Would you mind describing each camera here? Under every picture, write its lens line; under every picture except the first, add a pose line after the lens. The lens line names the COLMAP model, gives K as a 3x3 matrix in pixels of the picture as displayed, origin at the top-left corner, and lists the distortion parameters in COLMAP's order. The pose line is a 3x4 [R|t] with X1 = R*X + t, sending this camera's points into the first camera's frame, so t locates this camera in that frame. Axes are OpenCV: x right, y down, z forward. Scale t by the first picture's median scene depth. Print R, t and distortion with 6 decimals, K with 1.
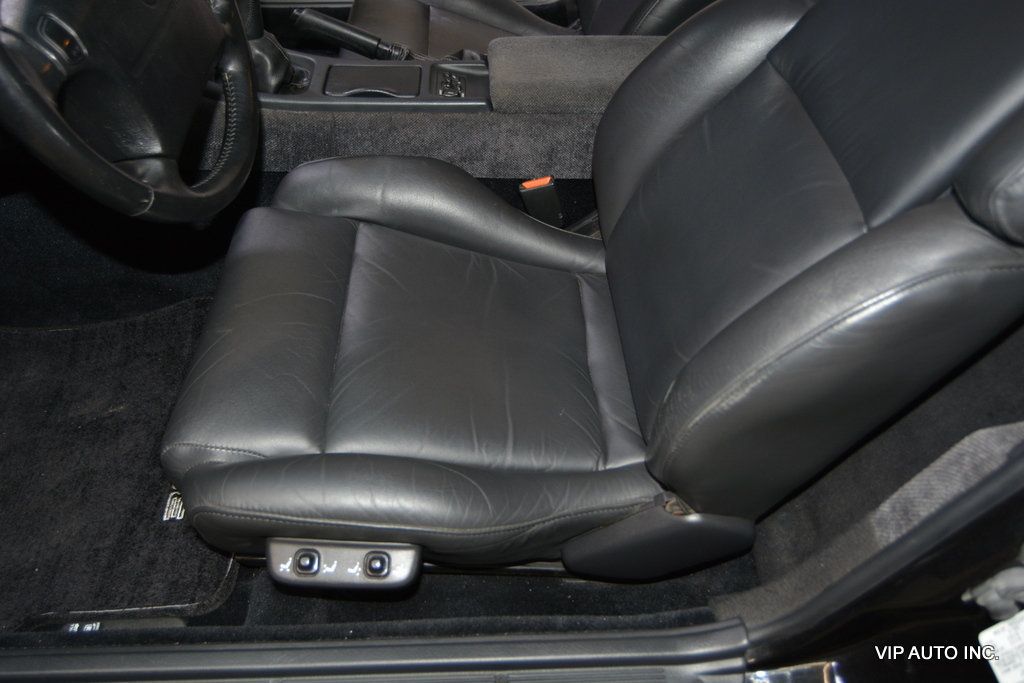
lens RADIAL K [[770.5, 0, 512.0], [0, 770.5, 341.5], [0, 0, 1]] dist [0.003907, 0.002838]
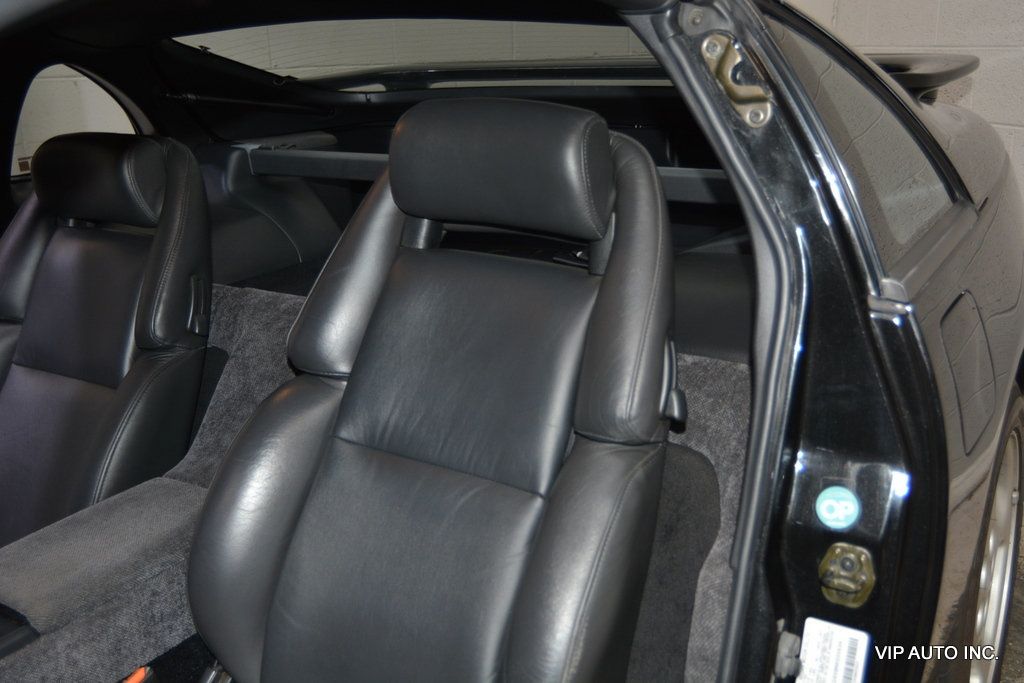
lens RADIAL K [[1014.6, 0, 508.3], [0, 1014.6, 363.4], [0, 0, 1]] dist [-0.004240, 0.021814]
pose [[0.565766, -0.294719, 0.770097, -0.680372], [0.616934, 0.770952, -0.158195, -0.074249], [-0.547085, 0.564600, 0.618000, -0.099942]]
